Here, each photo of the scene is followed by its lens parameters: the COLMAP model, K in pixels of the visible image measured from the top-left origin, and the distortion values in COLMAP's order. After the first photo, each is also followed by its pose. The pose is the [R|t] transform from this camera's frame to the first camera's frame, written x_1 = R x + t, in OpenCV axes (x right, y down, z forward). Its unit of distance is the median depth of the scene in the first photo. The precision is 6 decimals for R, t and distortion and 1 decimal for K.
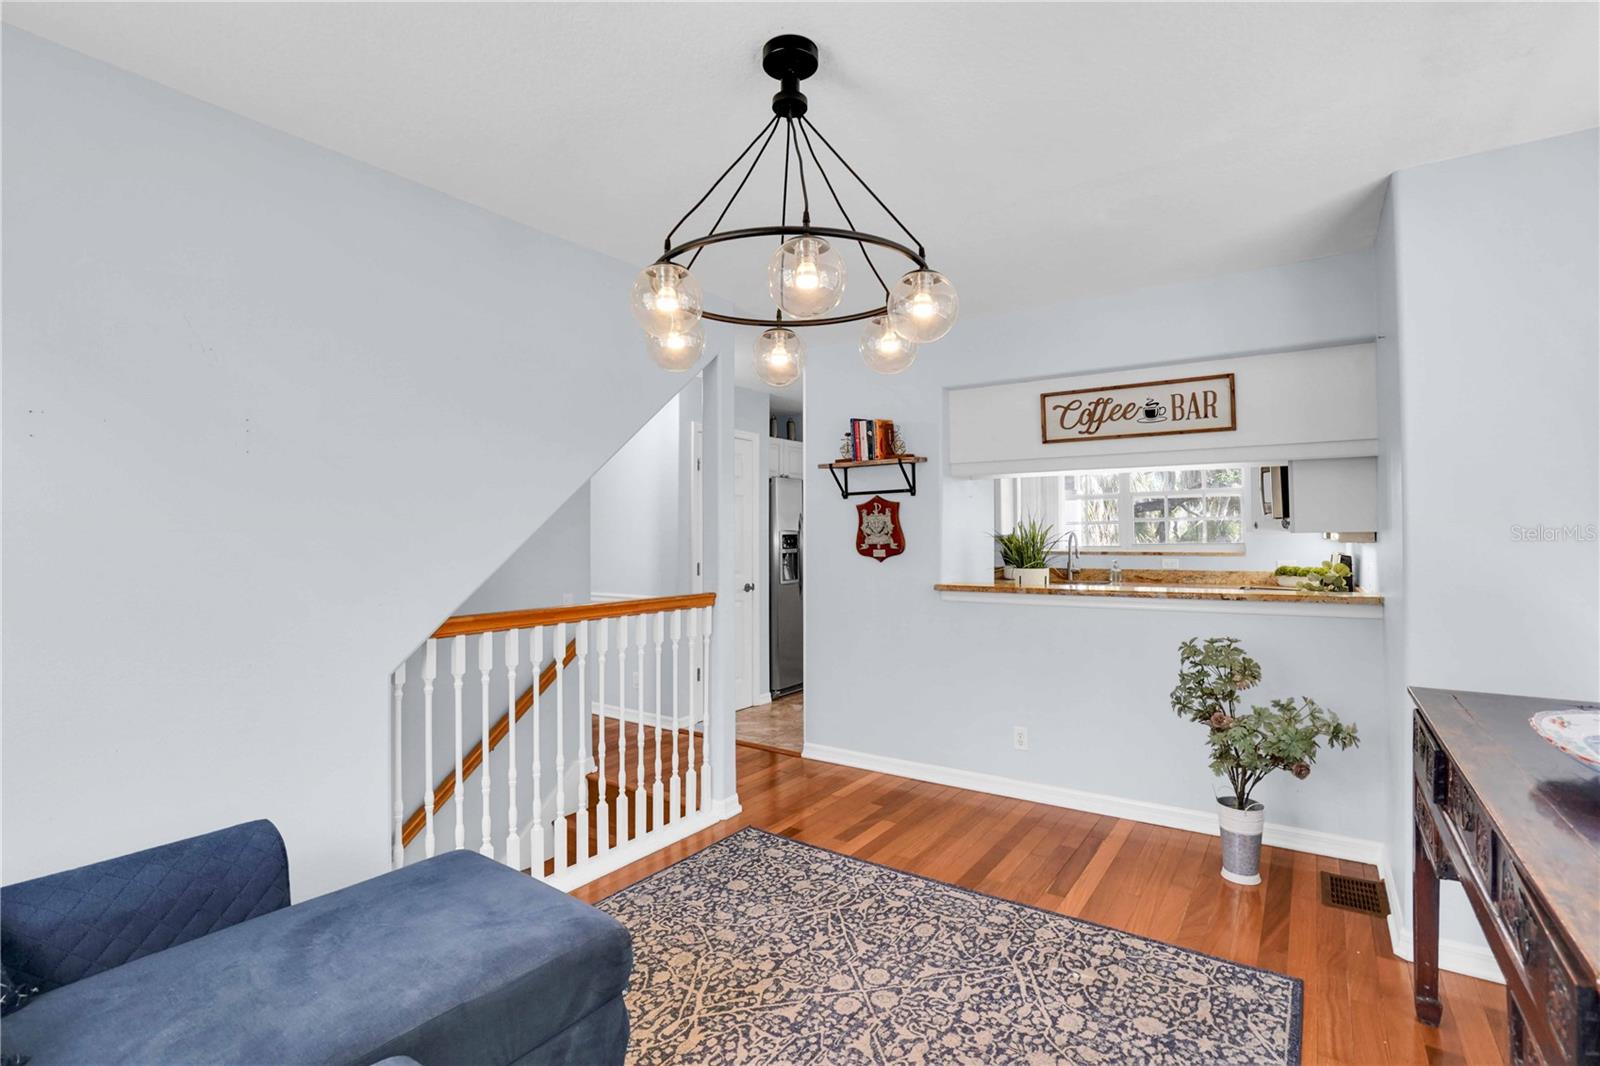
lens RADIAL K [[746.6, 0, 799.6], [0, 746.6, 536.3], [0, 0, 1]] dist [0.000366, 0.000957]
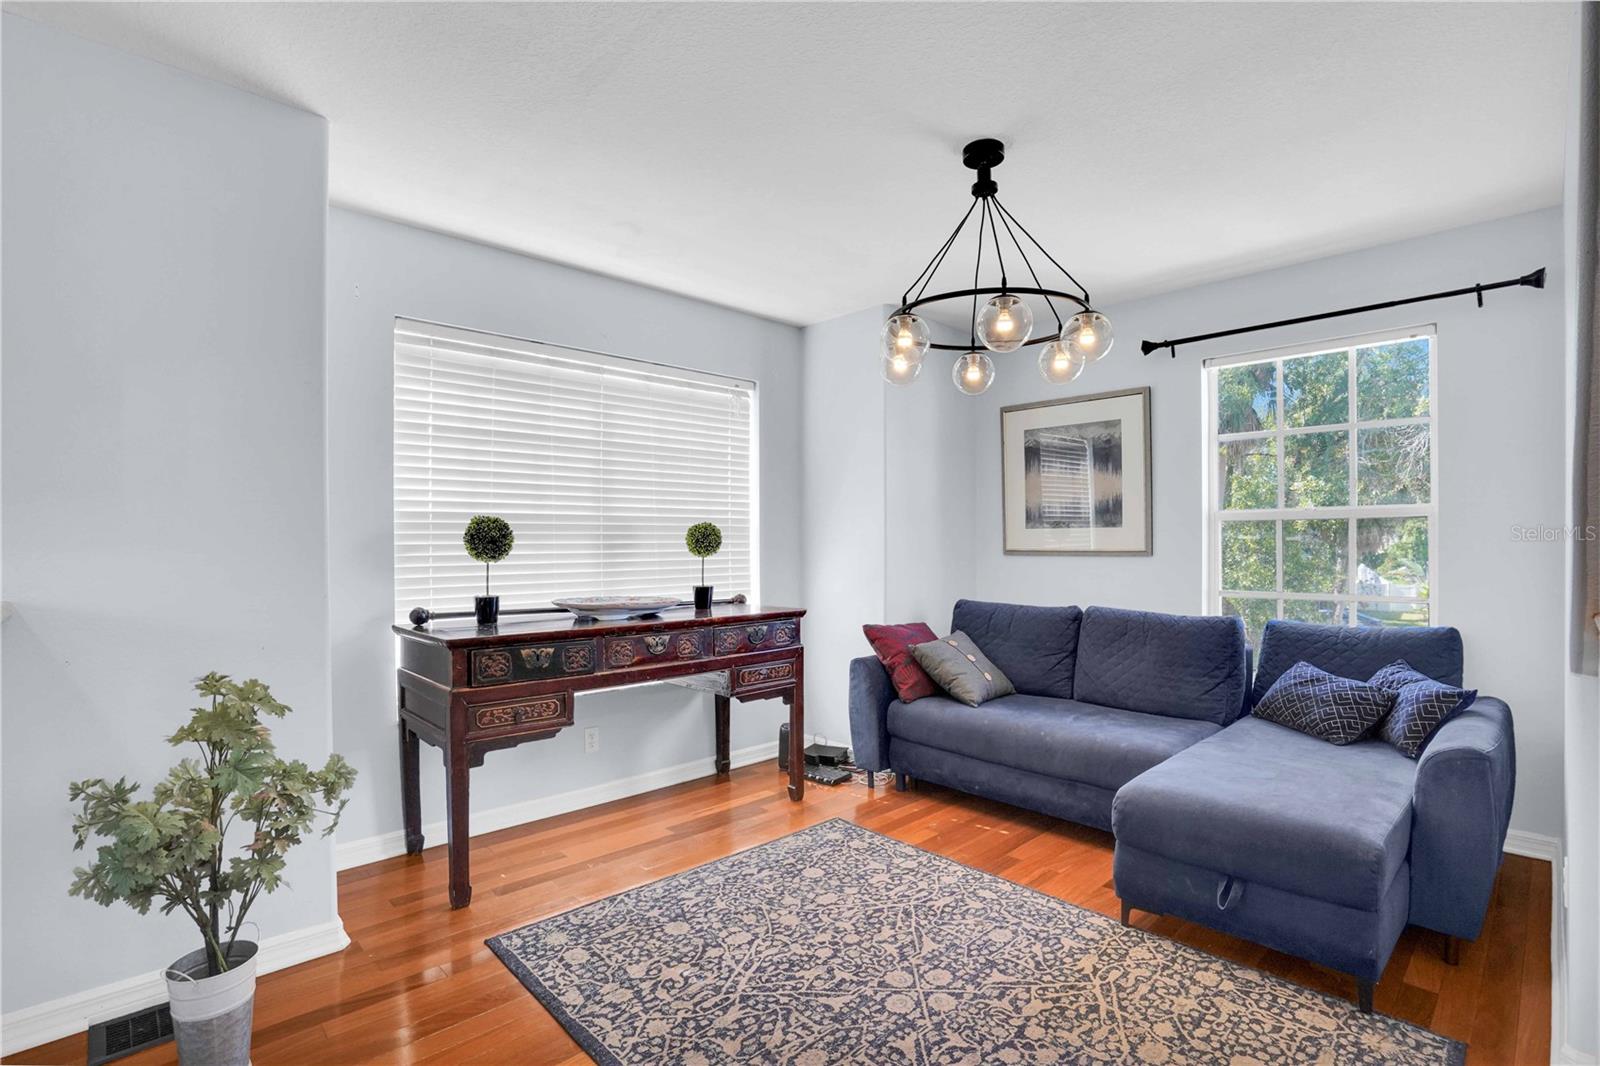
lens RADIAL K [[746.6, 0, 800.0], [0, 746.6, 536.8], [0, 0, 1]] dist [0.000366, 0.000957]
pose [[-0.979377, 0.004088, 0.201998, 0.040576], [0.002123, 0.999948, -0.009942, 0.053793], [-0.202028, -0.009308, -0.979336, 1.949250]]
